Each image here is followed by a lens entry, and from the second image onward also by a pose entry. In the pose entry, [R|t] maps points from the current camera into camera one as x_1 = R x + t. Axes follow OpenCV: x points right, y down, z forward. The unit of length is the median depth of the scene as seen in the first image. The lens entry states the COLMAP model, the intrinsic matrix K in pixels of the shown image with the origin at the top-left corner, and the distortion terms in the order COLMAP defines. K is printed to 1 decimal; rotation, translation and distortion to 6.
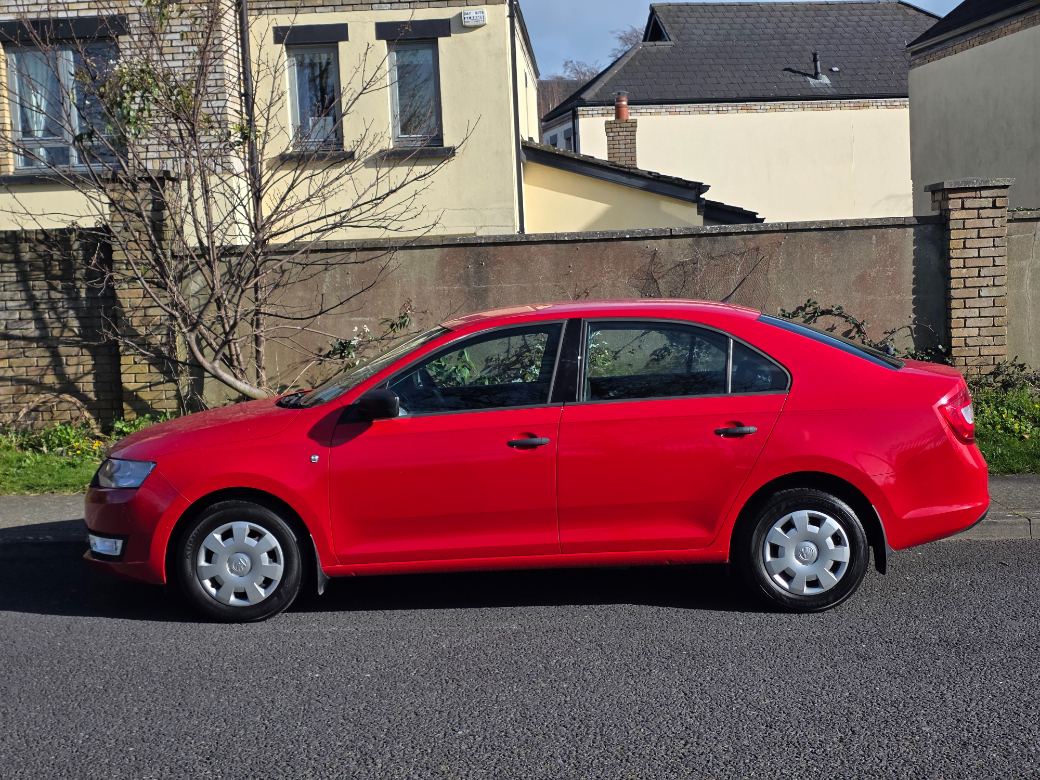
lens RADIAL K [[1398.7, 0, 519.5], [0, 1398.7, 379.5], [0, 0, 1]] dist [0.055131, 0.000000]
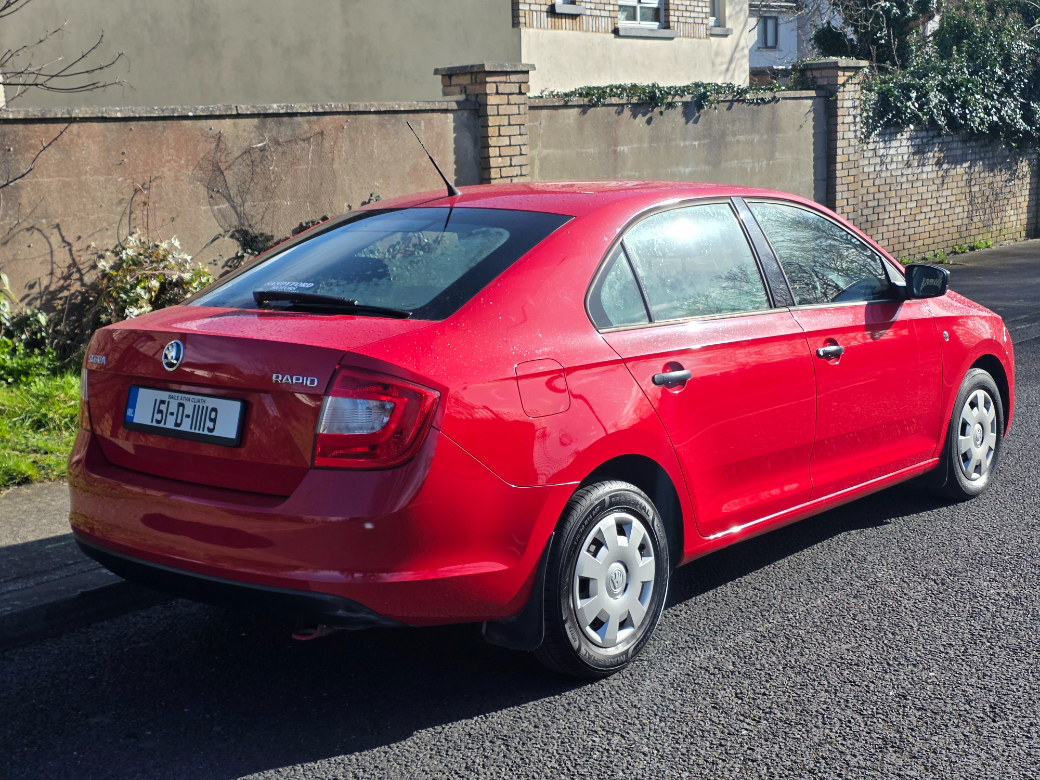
lens RADIAL K [[1398.7, 0, 523.3], [0, 1398.7, 408.8], [0, 0, 1]] dist [0.055131, 0.000000]
pose [[0.670554, -0.130559, 0.730282, -0.394464], [0.075508, 0.991291, 0.107889, -0.010960], [-0.738008, -0.017203, 0.674573, 0.341730]]
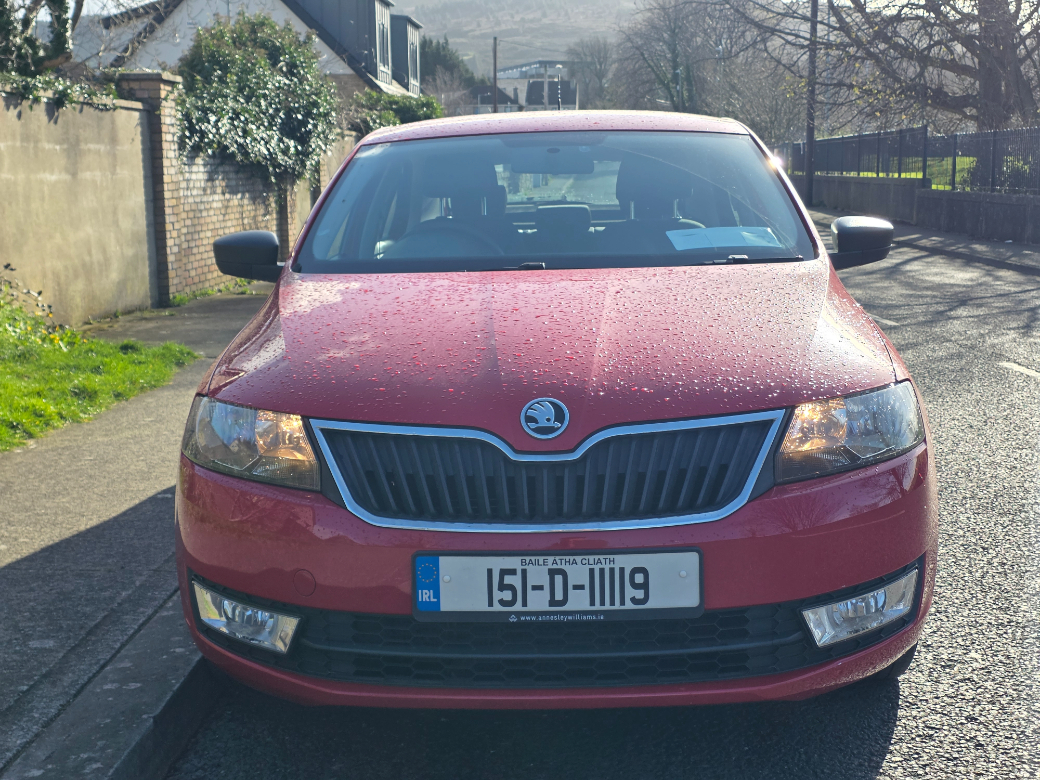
lens RADIAL K [[1398.7, 0, 544.1], [0, 1398.7, 389.1], [0, 0, 1]] dist [0.055131, 0.000000]
pose [[0.019345, -0.108193, 0.993942, -0.424577], [0.091958, 0.990106, 0.105986, 0.002157], [-0.995575, 0.089350, 0.029103, 0.660505]]
